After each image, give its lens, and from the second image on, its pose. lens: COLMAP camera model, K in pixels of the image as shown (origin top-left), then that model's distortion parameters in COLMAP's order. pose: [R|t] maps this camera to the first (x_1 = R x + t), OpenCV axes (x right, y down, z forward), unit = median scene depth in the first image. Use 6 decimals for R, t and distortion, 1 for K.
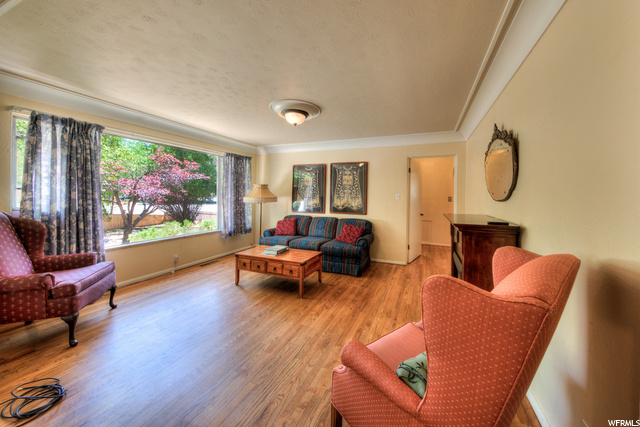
lens RADIAL K [[216.5, 0, 346.4], [0, 216.5, 195.3], [0, 0, 1]] dist [0.000929, -0.002591]
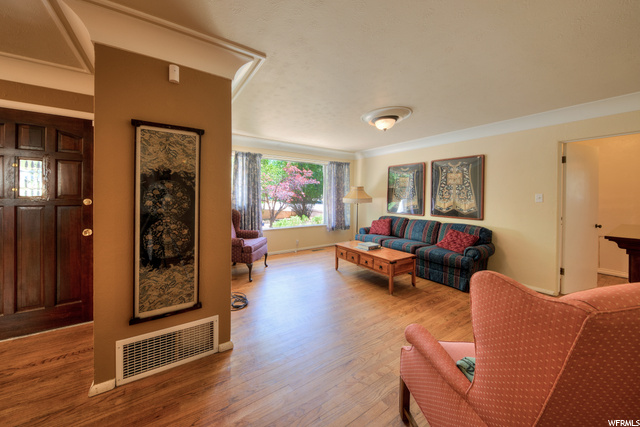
lens RADIAL K [[215.6, 0, 294.6], [0, 215.6, 196.1], [0, 0, 1]] dist [-0.000079, -0.000108]
pose [[0.774712, -0.002222, -0.632310, 0.069743], [0.001086, 0.999997, -0.002184, 0.001030], [0.632313, 0.001005, 0.774713, -0.078411]]
